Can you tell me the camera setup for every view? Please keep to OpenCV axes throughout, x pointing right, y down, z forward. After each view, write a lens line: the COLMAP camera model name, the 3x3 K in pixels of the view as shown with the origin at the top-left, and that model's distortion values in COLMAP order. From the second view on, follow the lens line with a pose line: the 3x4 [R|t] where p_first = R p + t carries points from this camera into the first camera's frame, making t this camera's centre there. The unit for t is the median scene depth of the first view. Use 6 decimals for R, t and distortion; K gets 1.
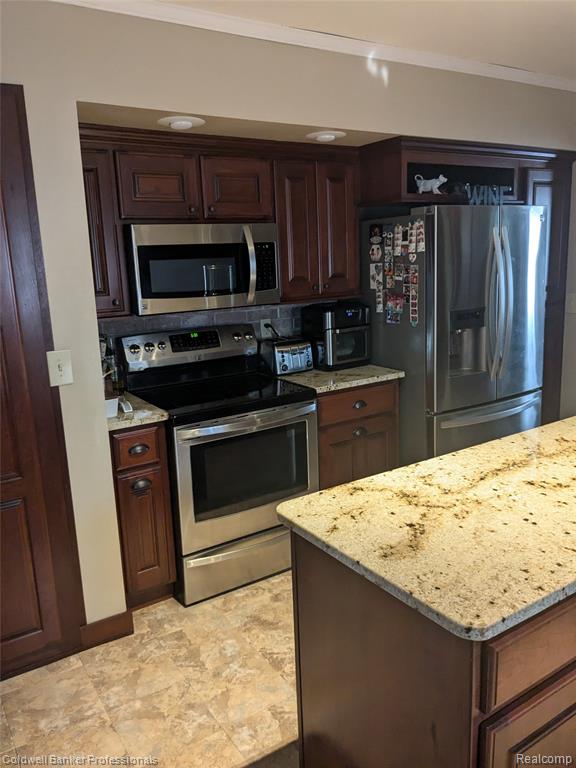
lens RADIAL K [[613.0, 0, 295.5], [0, 613.0, 376.5], [0, 0, 1]] dist [0.058702, -0.107462]
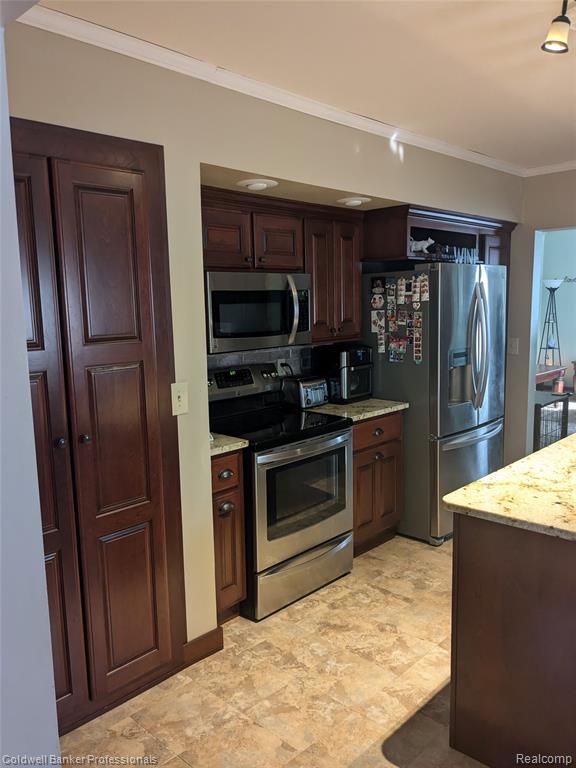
lens RADIAL K [[609.1, 0, 299.7], [0, 609.1, 387.2], [0, 0, 1]] dist [0.074759, -0.135410]
pose [[0.971670, -0.015118, 0.235860, -0.331347], [0.030131, 0.997733, -0.060180, 0.028787], [-0.234415, 0.065582, 0.969922, -0.081133]]
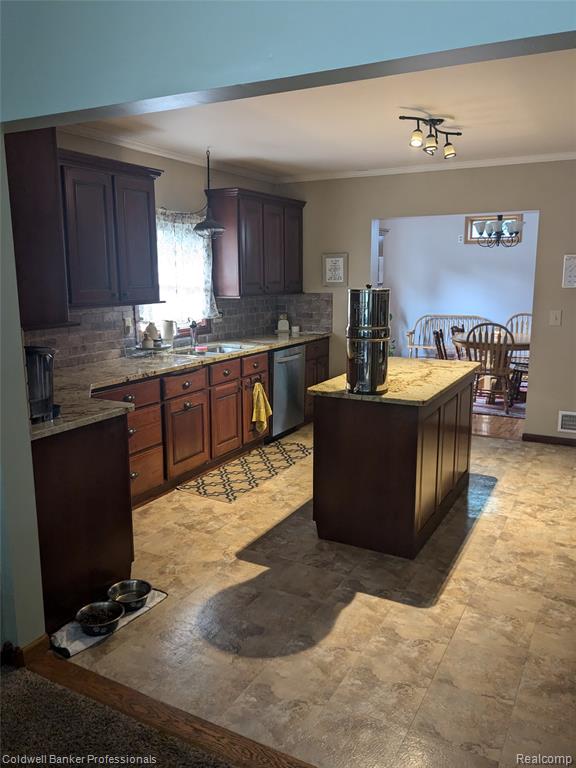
lens RADIAL K [[610.8, 0, 288.0], [0, 610.8, 384.0], [0, 0, 1]] dist [0.066868, -0.115082]
pose [[-0.881613, 0.127705, -0.454368, 1.085502], [-0.056055, 0.927554, 0.369461, -0.365308], [0.468633, 0.351191, -0.810585, 1.571191]]
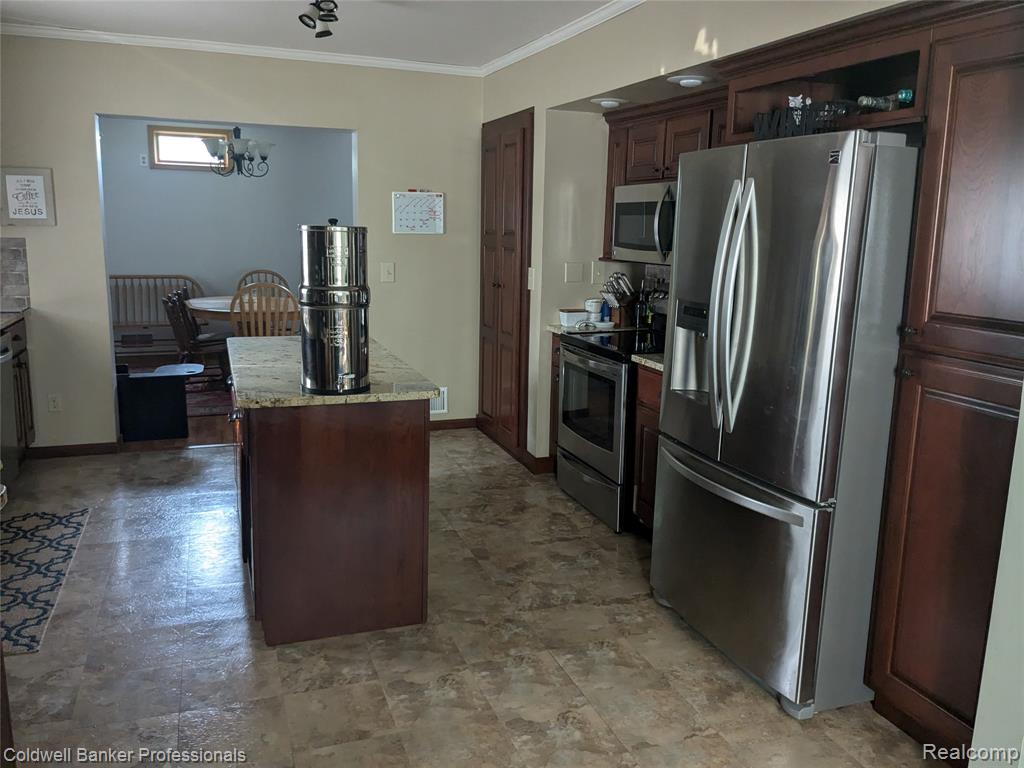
lens RADIAL K [[817.3, 0, 526.8], [0, 817.3, 371.4], [0, 0, 1]] dist [0.058702, -0.107462]
pose [[-0.218012, 0.206319, -0.953888, 1.309995], [-0.208784, 0.944911, 0.252095, -0.246723], [0.953352, 0.254117, -0.162926, 1.079616]]
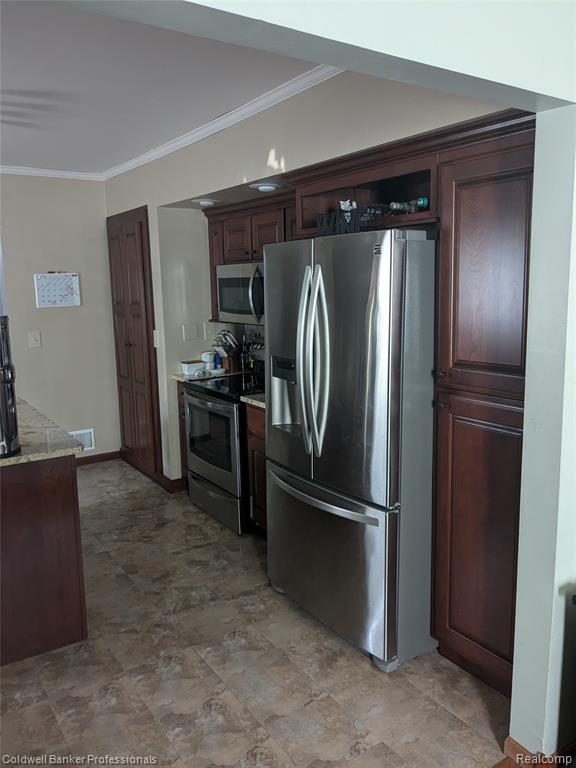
lens RADIAL K [[613.0, 0, 295.5], [0, 613.0, 376.5], [0, 0, 1]] dist [0.058702, -0.107462]
pose [[0.008404, 0.191238, -0.981508, 1.256289], [-0.179208, 0.965939, 0.186670, -0.273755], [0.983775, 0.174325, 0.042389, 1.071541]]
